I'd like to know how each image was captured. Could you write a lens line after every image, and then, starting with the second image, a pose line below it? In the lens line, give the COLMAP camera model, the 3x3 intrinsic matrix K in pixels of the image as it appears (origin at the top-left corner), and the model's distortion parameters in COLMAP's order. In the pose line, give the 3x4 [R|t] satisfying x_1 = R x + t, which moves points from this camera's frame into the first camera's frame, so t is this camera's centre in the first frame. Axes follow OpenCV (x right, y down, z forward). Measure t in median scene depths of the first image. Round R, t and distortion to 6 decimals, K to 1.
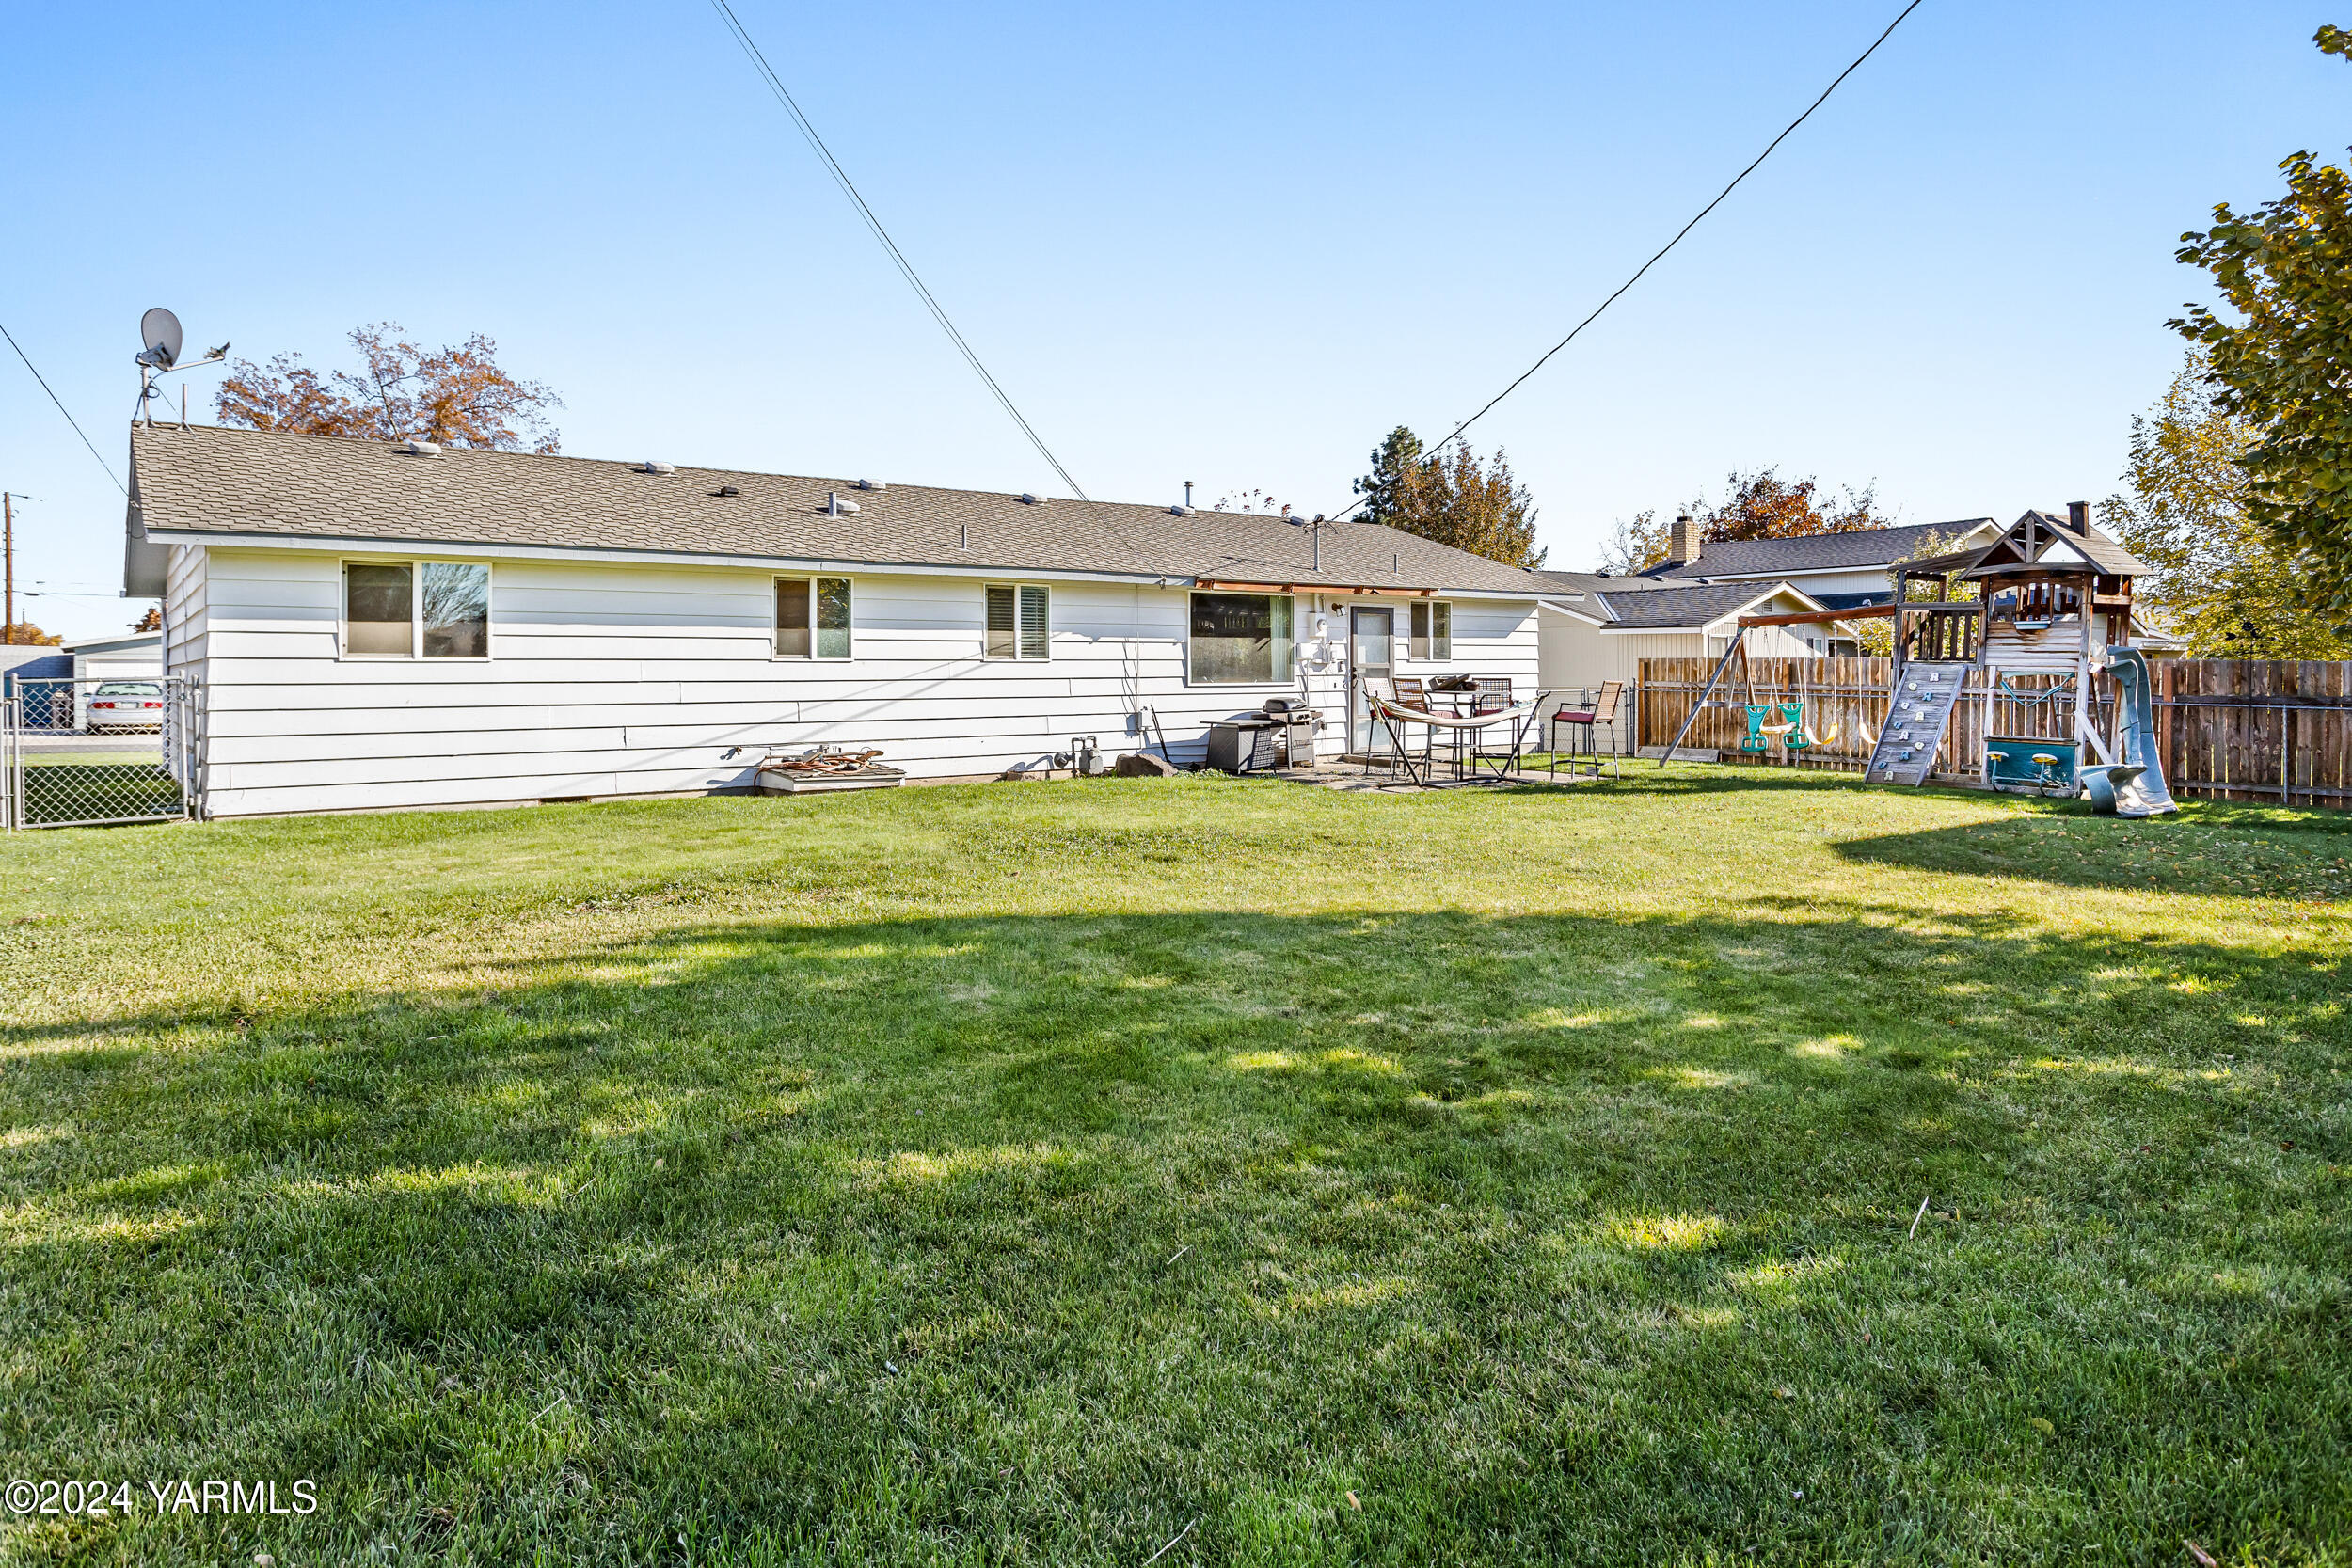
lens RADIAL K [[1550.3, 0, 1179.4], [0, 1550.3, 786.0], [0, 0, 1]] dist [0.007319, 0.000781]
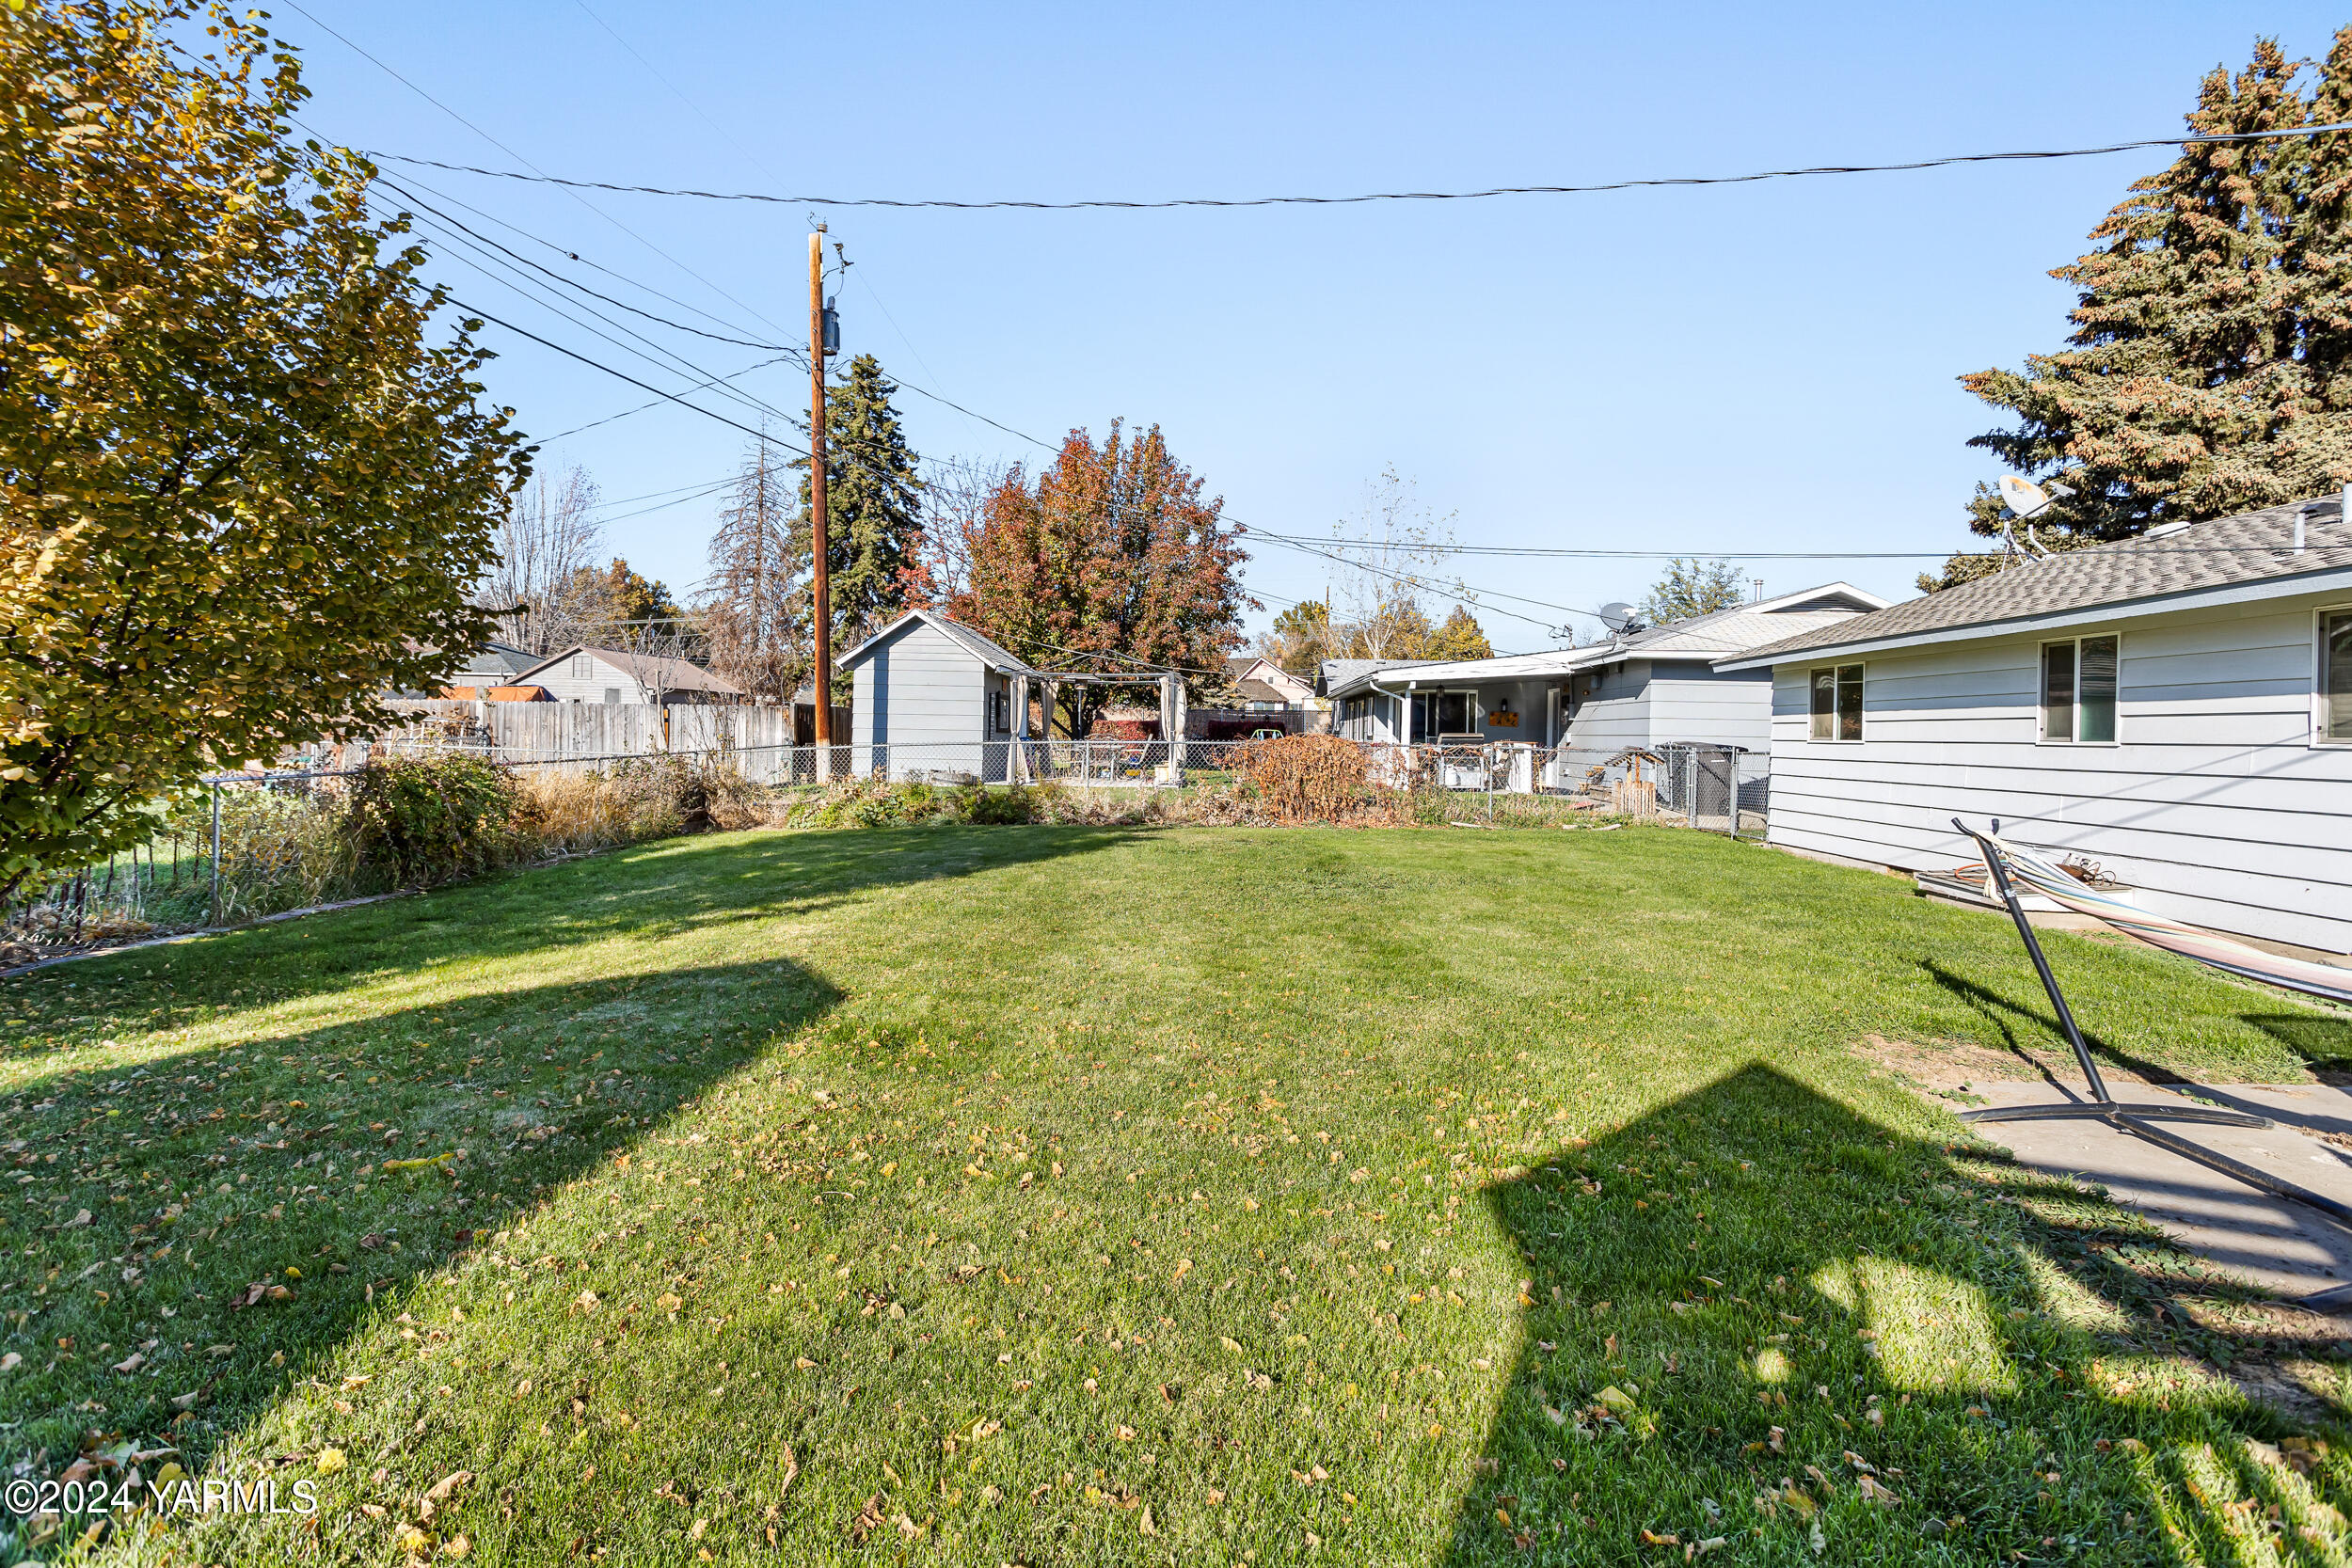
lens RADIAL K [[1150.1, 0, 1180.9], [0, 1150.1, 782.0], [0, 0, 1]] dist [0.002371, -0.000102]
pose [[-0.657666, 0.034474, -0.752520, 0.437718], [-0.051478, 0.994560, 0.090551, -0.080364], [0.751548, 0.098291, -0.652314, 0.913823]]
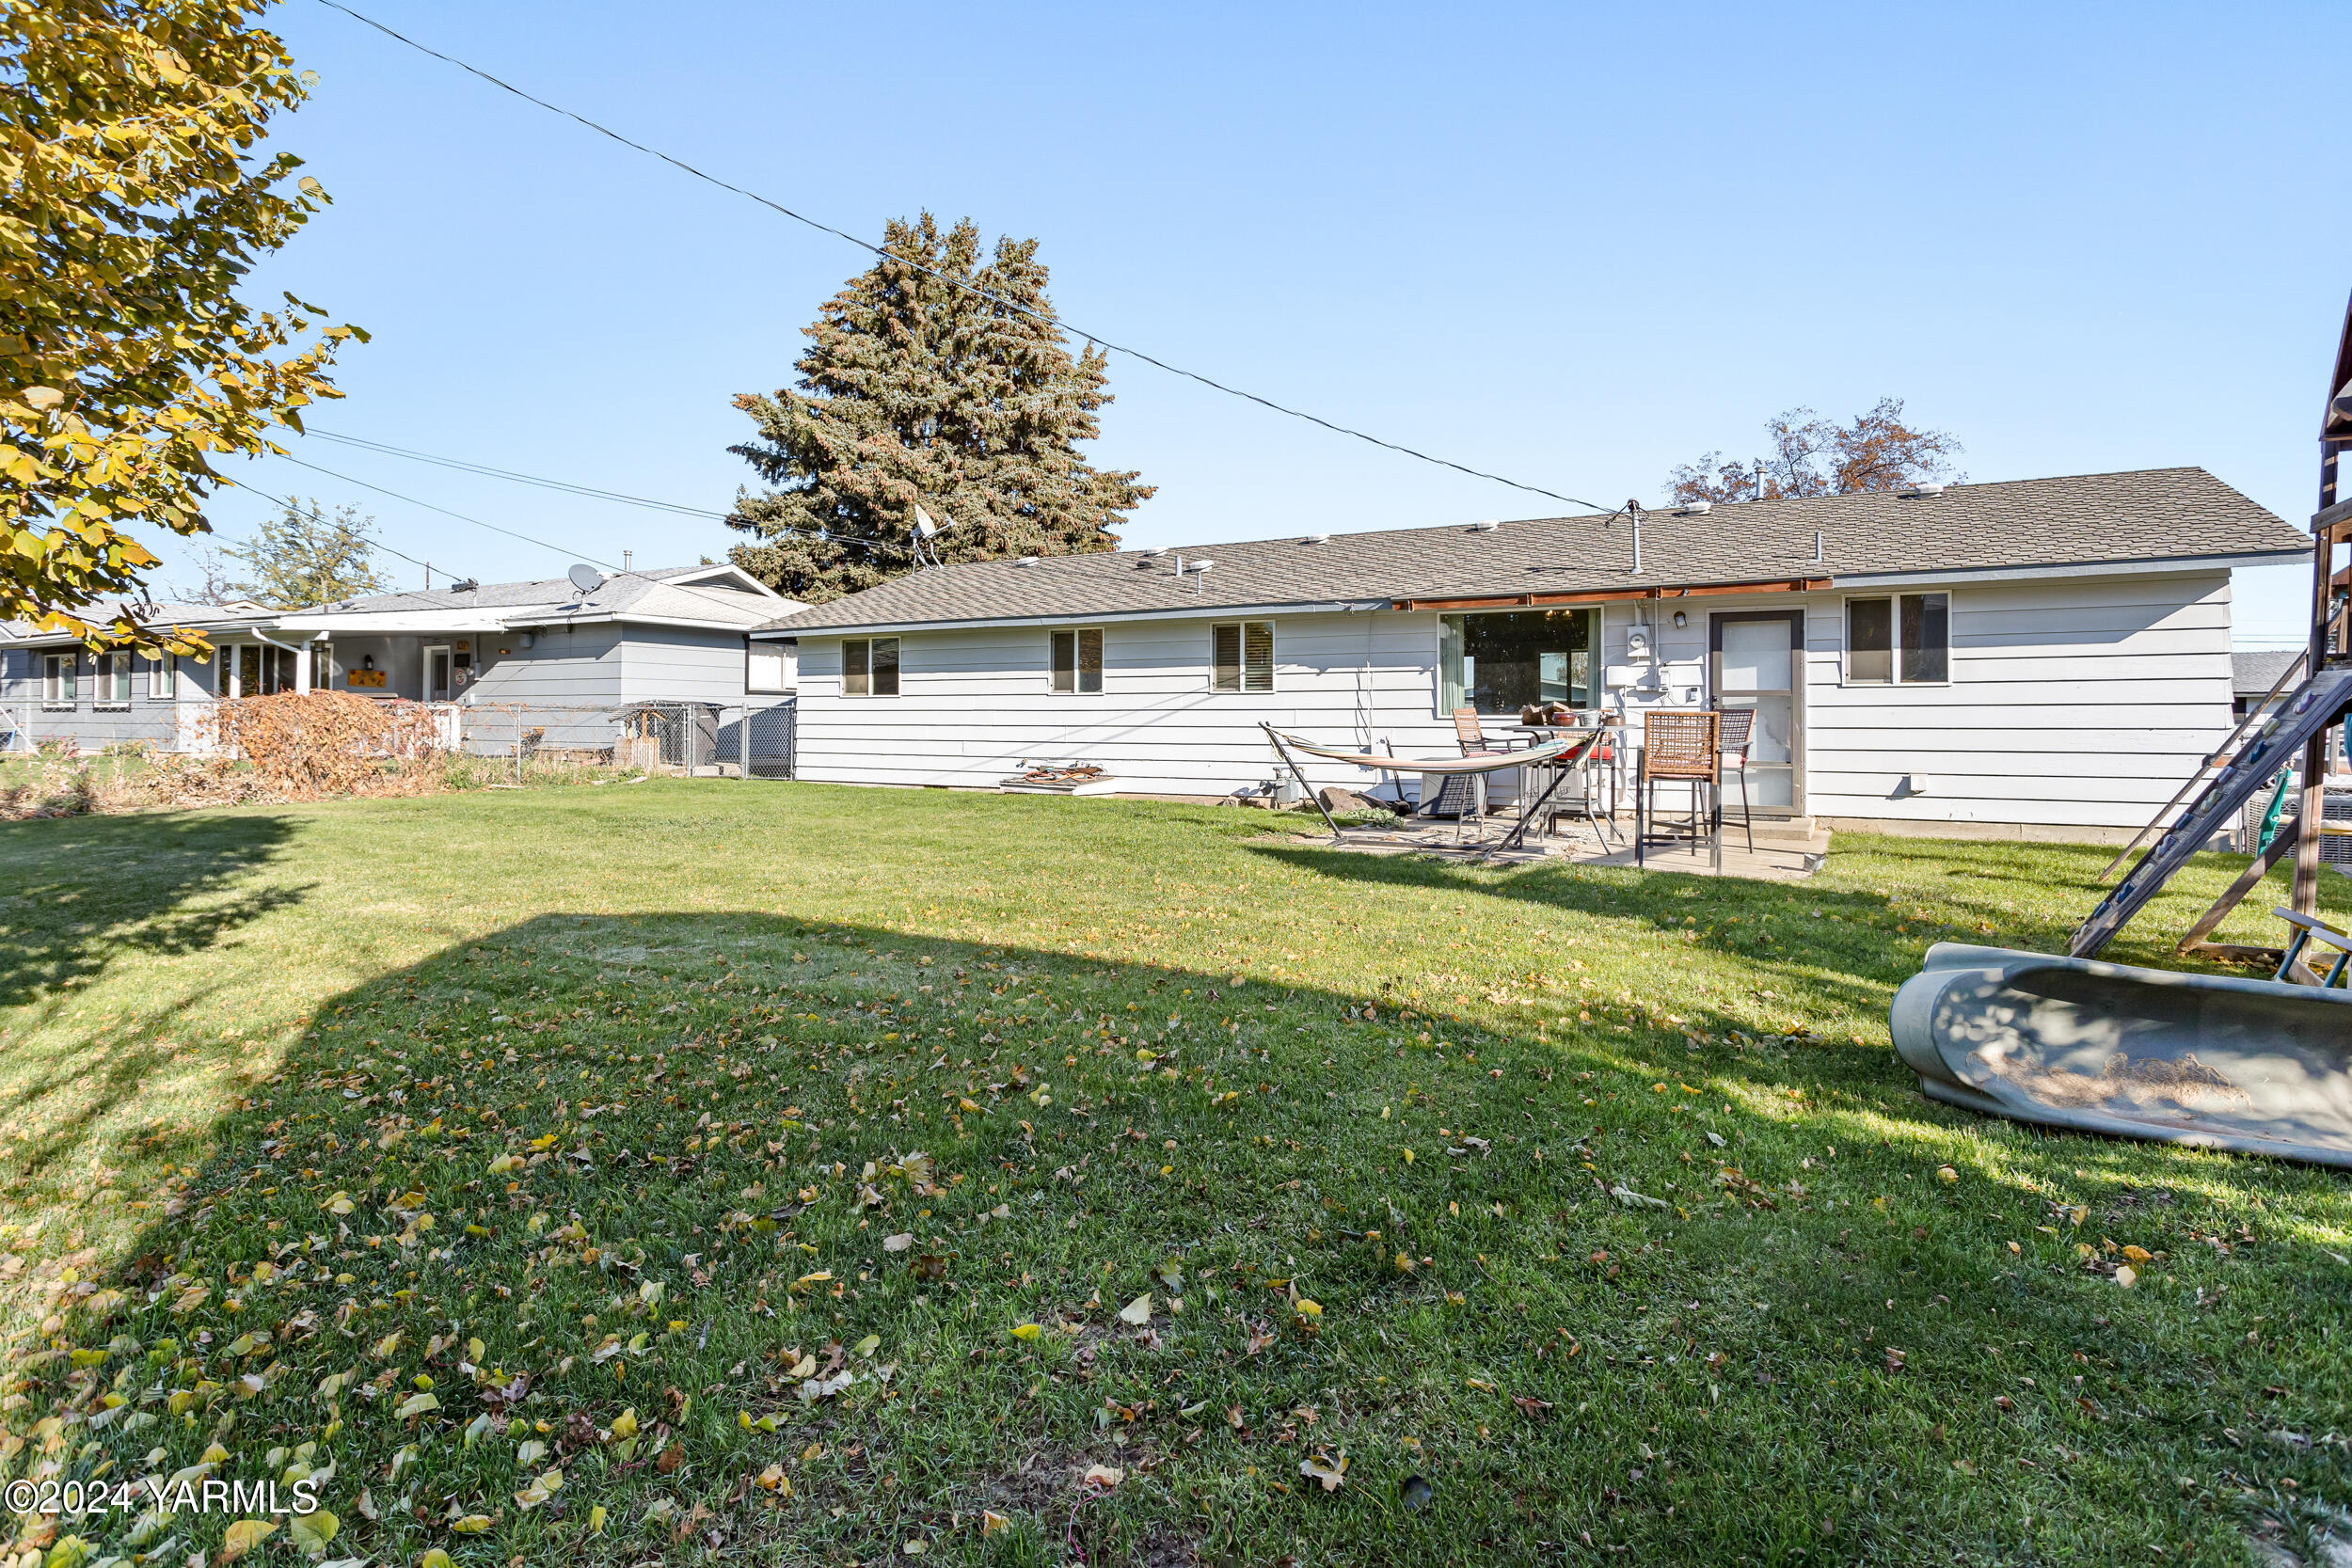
lens RADIAL K [[1204.8, 0, 1178.8], [0, 1204.8, 775.3], [0, 0, 1]] dist [-0.000471, -0.000096]
pose [[0.351305, 0.059659, -0.934358, 0.641423], [-0.063210, 0.997202, 0.039905, -0.052075], [0.934125, 0.045042, 0.354093, 0.639128]]
